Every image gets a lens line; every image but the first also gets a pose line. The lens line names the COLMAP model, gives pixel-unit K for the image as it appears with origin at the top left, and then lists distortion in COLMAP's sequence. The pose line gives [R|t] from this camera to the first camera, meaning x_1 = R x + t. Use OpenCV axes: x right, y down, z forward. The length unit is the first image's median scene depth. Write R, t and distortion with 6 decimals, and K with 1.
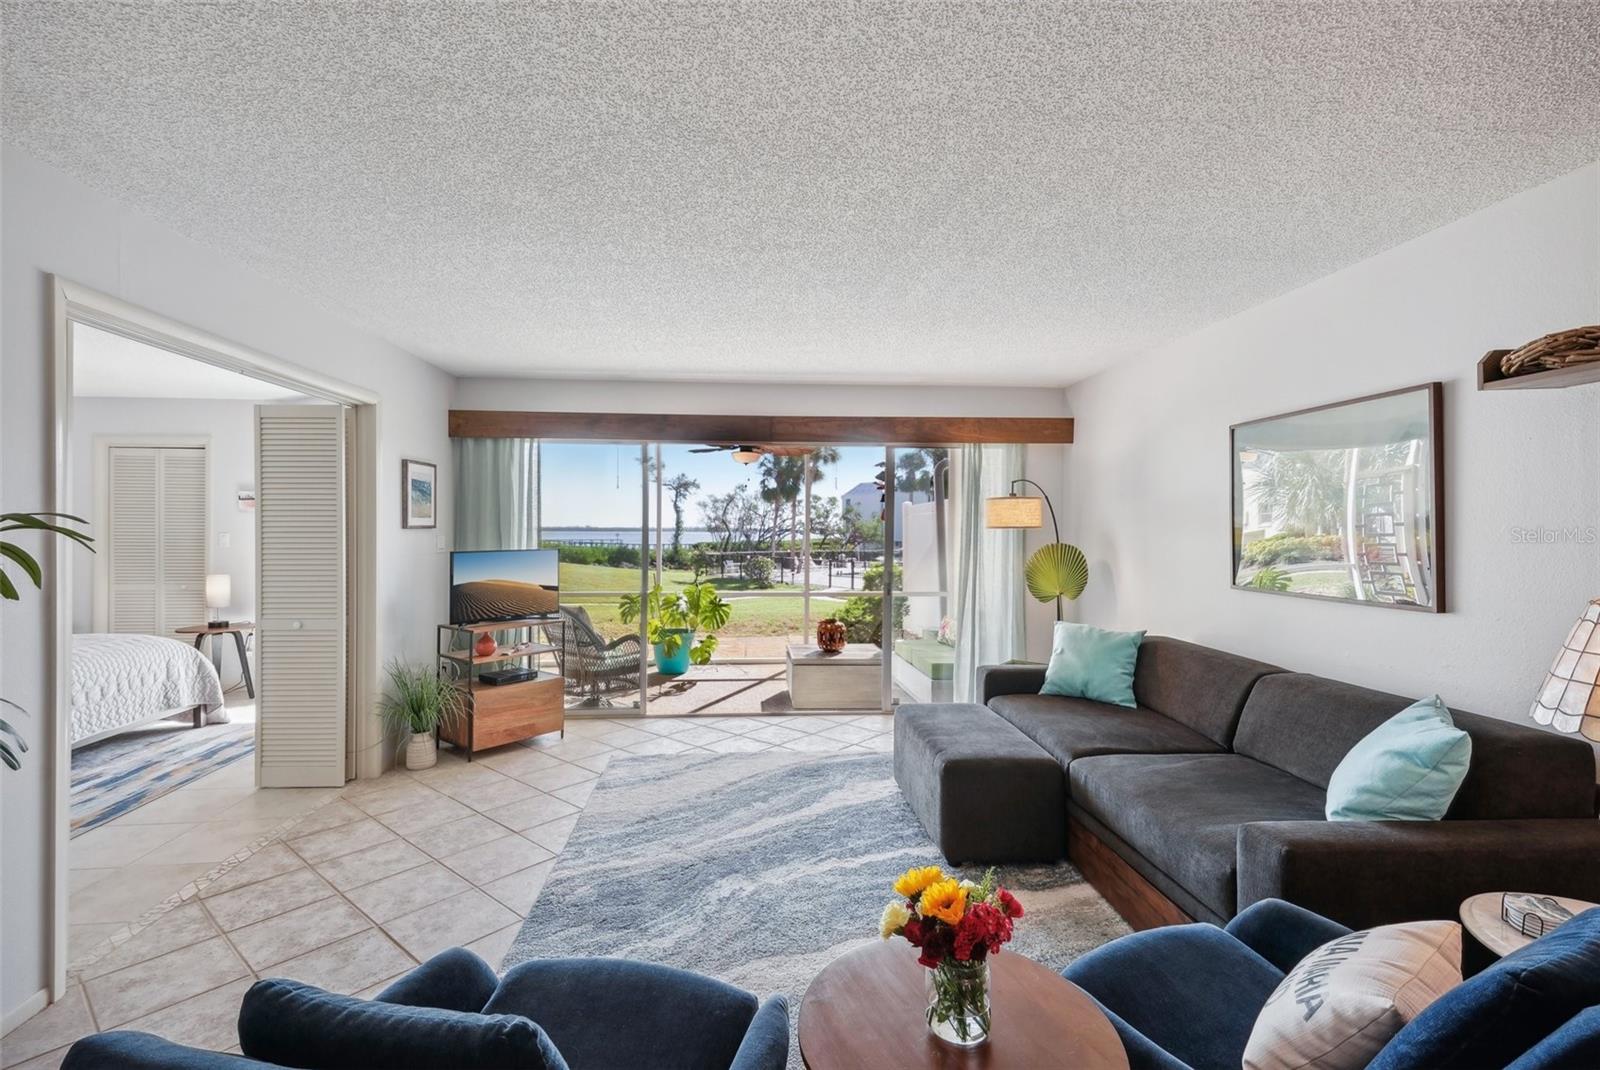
lens RADIAL K [[741.0, 0, 794.3], [0, 741.0, 527.2], [0, 0, 1]] dist [0.028860, -0.000713]
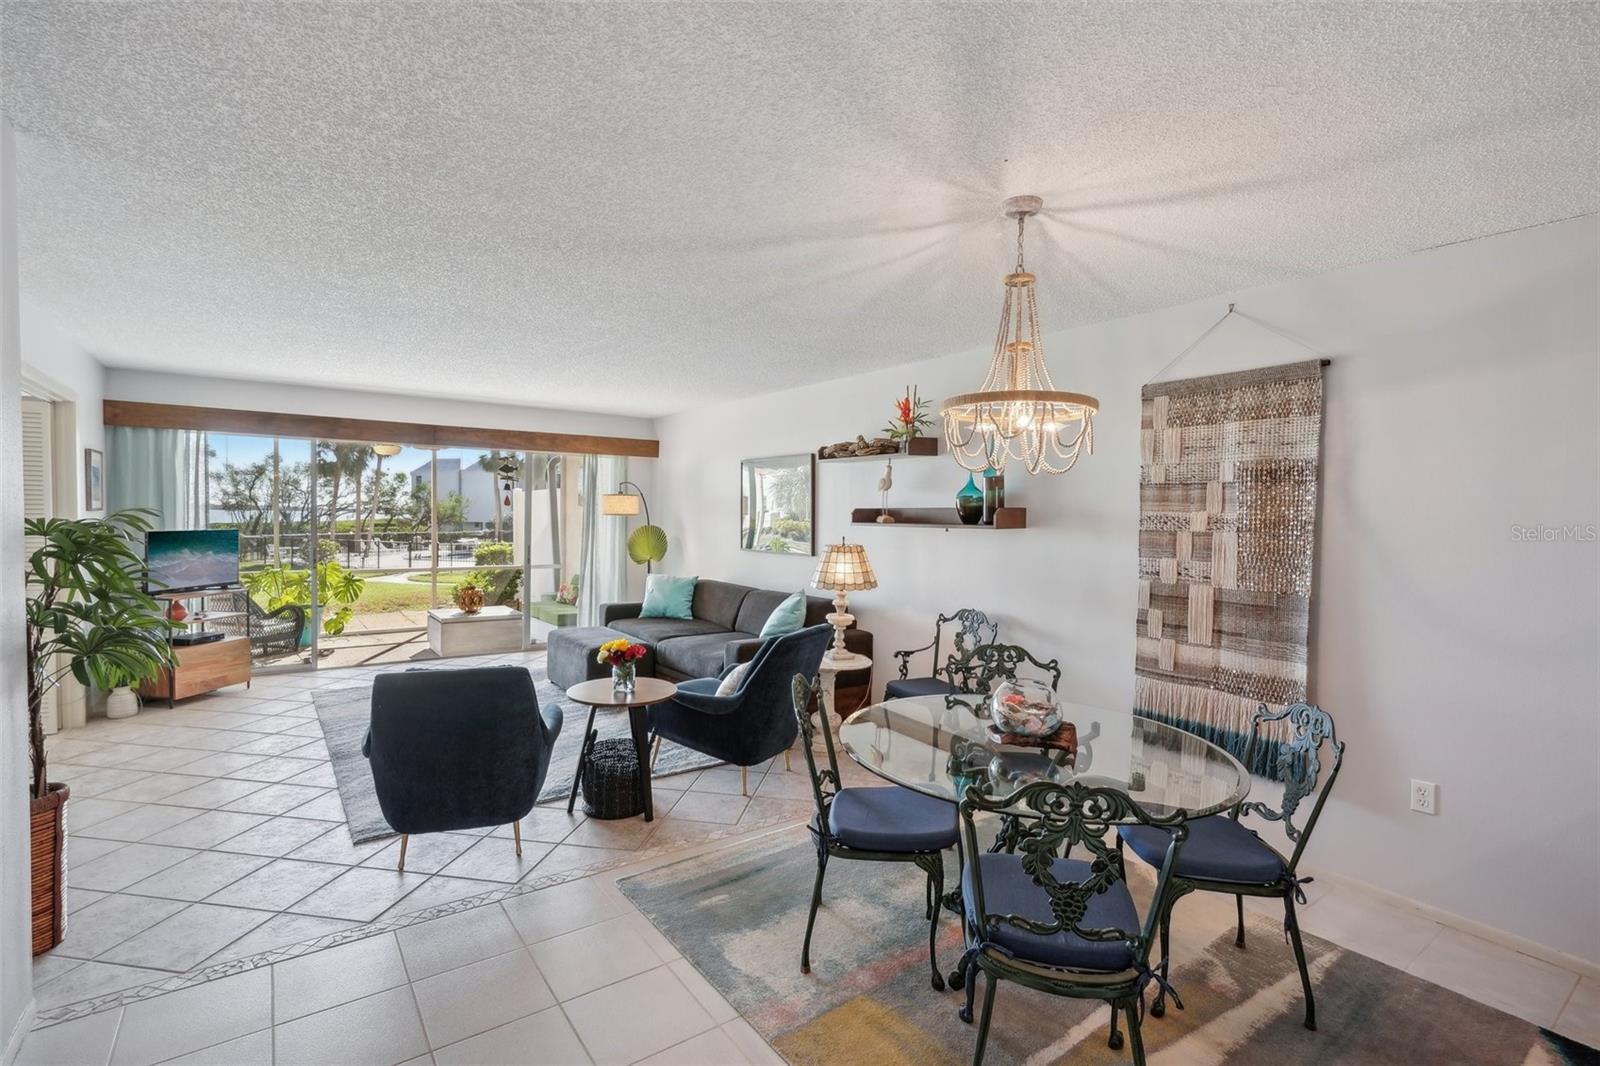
lens RADIAL K [[741.8, 0, 800.0], [0, 741.8, 533.0], [0, 0, 1]] dist [-0.002397, -0.000289]
pose [[0.850867, -0.004158, 0.525365, -0.158054], [-0.013034, 0.999494, 0.029020, -0.008970], [-0.525220, -0.031540, 0.850382, -0.399287]]
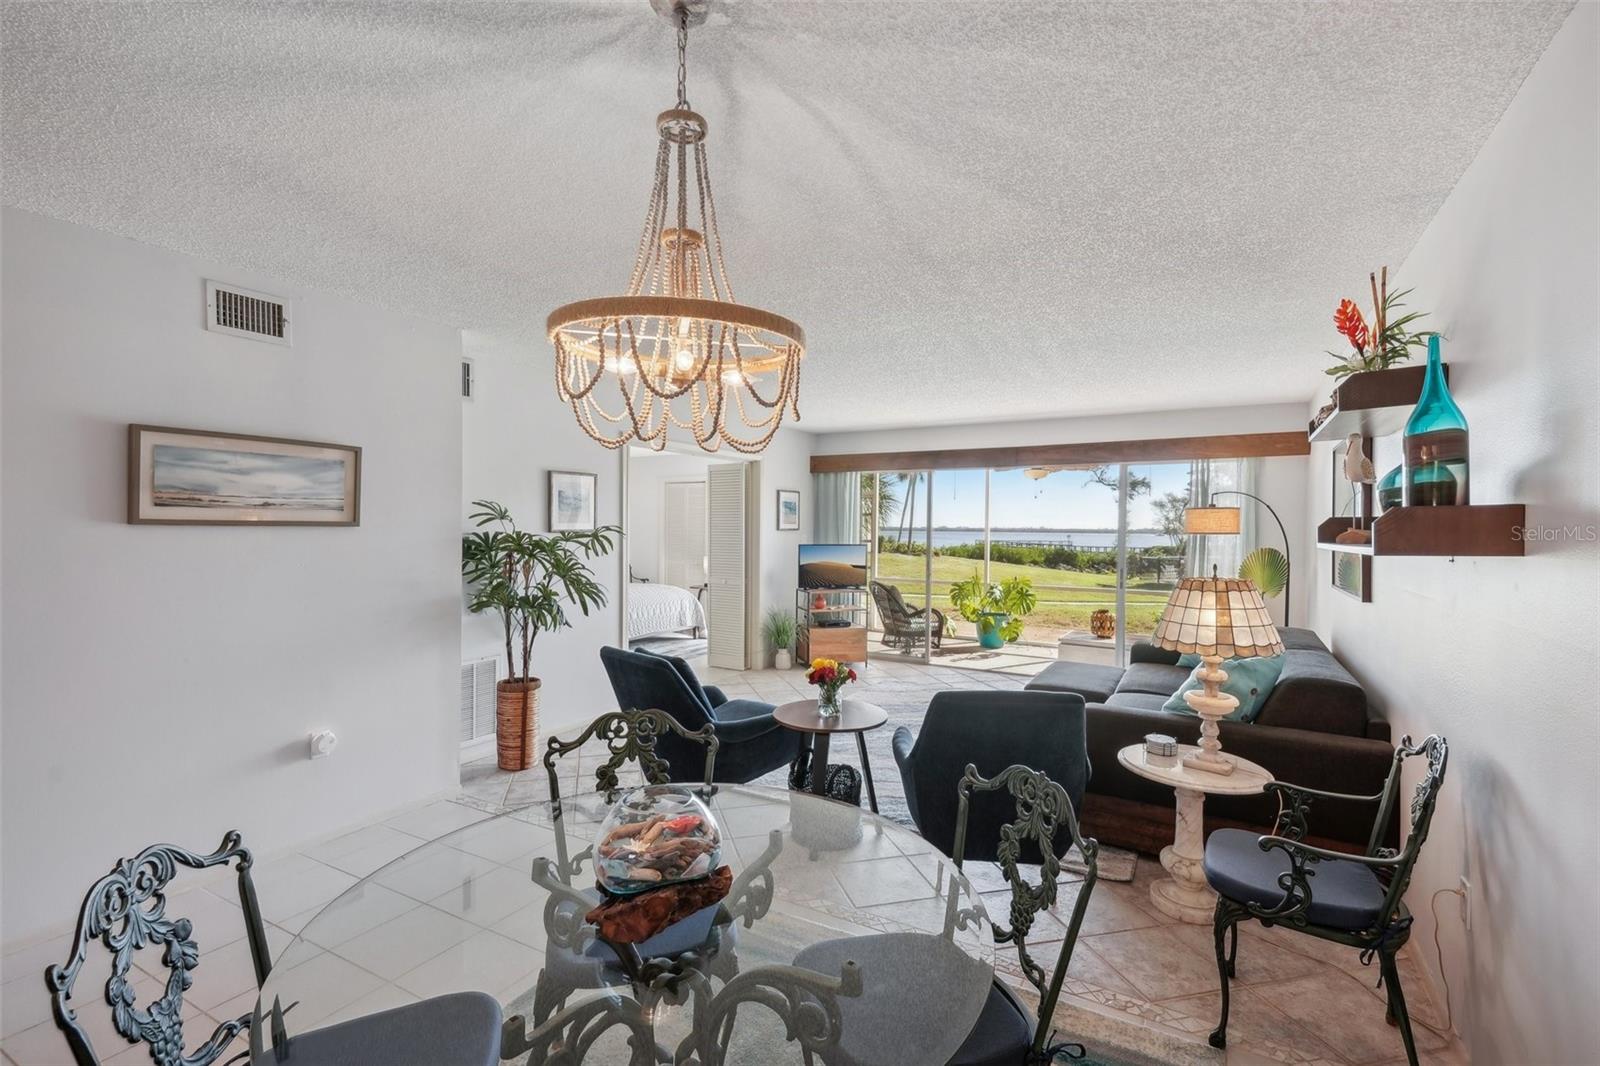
lens RADIAL K [[729.4, 0, 783.7], [0, 729.4, 538.6], [0, 0, 1]] dist [0.022109, -0.000447]
pose [[0.820354, 0.014035, -0.571684, 0.353088], [-0.005799, 0.999852, 0.016225, -0.005383], [0.571827, -0.009995, 0.820313, -0.288386]]
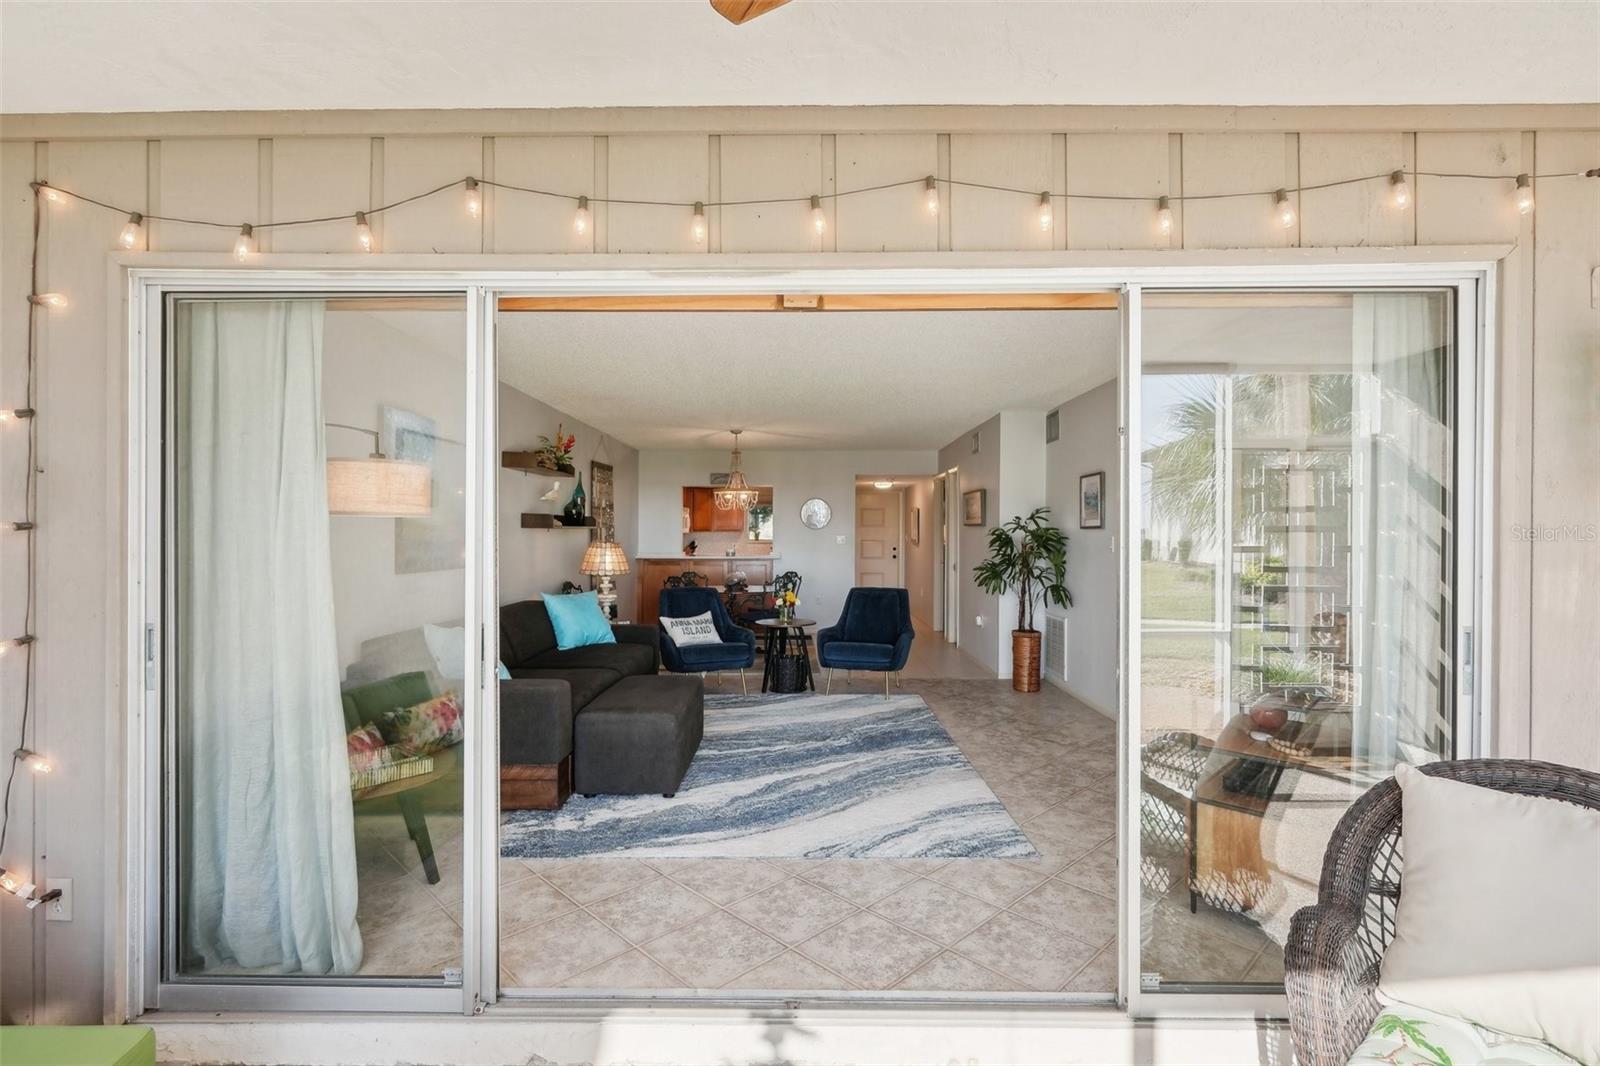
lens RADIAL K [[739.5, 0, 795.8], [0, 739.5, 533.9], [0, 0, 1]] dist [-0.000917, 0.000215]
pose [[-0.996481, -0.004146, 0.083715, -0.061973], [-0.004038, 0.999991, 0.001459, 0.011540], [-0.083720, 0.001116, -0.996489, 1.343795]]
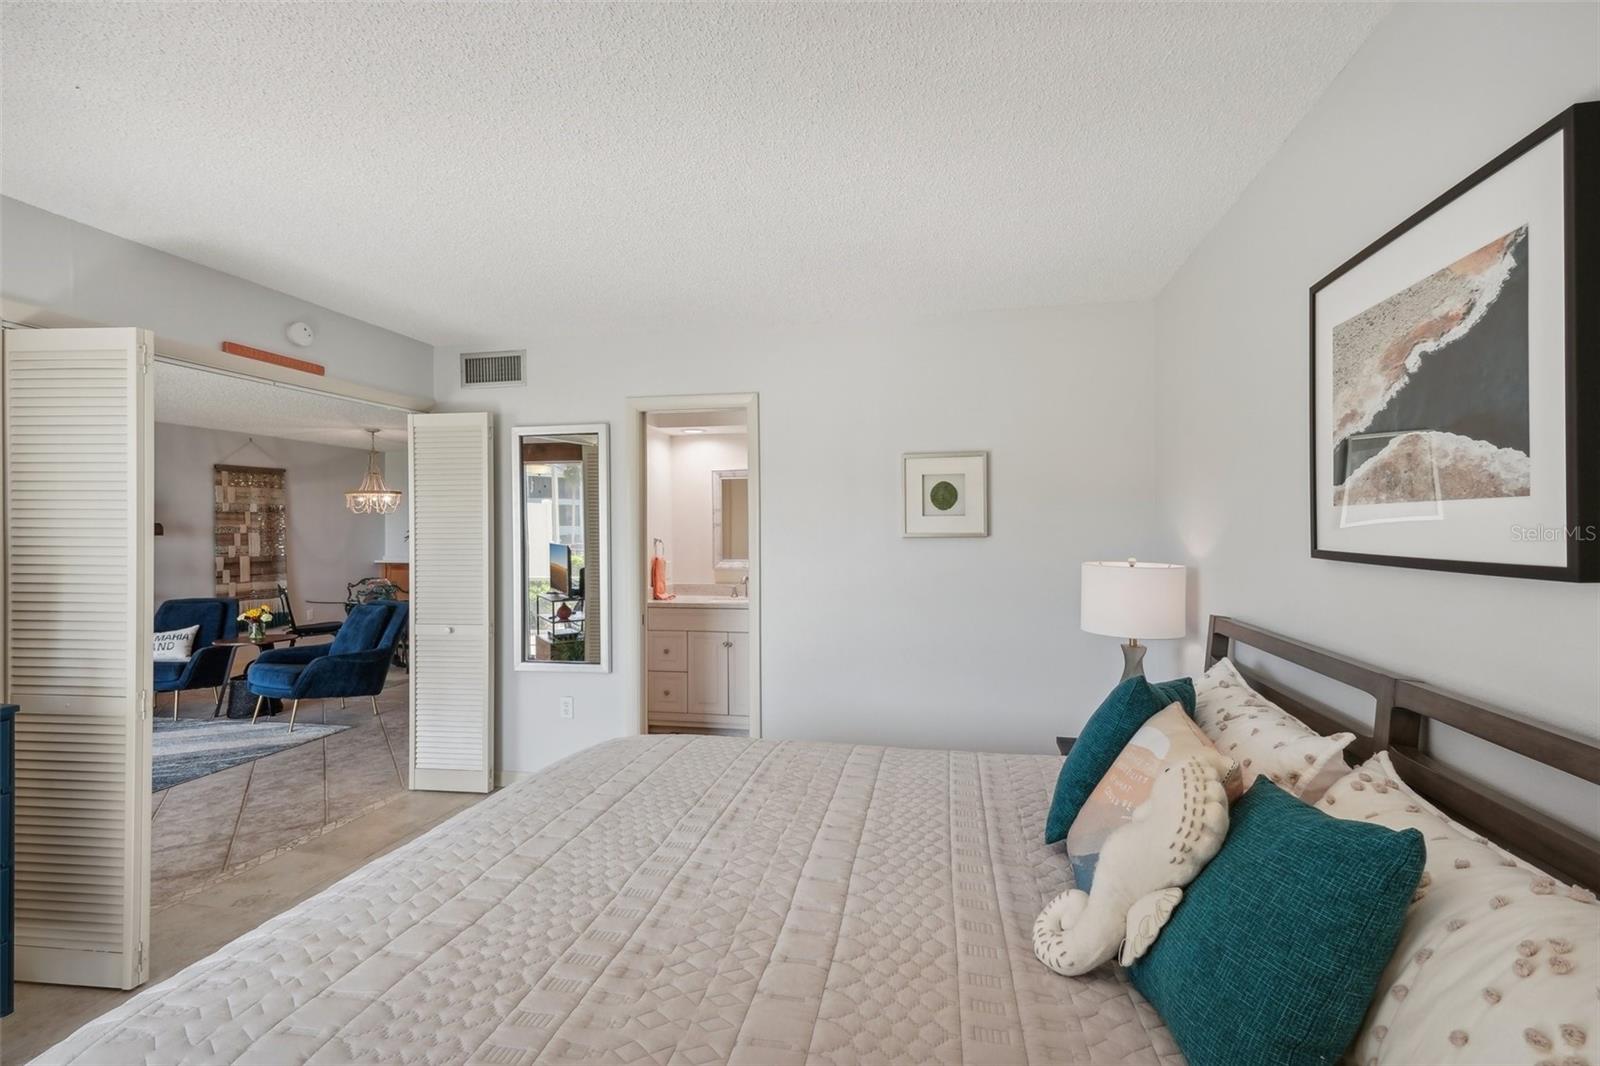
lens RADIAL K [[747.8, 0, 805.0], [0, 747.8, 528.1], [0, 0, 1]] dist [0.032296, -0.000512]
pose [[-0.959219, 0.000832, 0.282662, -0.979317], [0.000958, 0.999999, 0.000307, -0.005617], [-0.282662, 0.000565, -0.959219, 1.017629]]
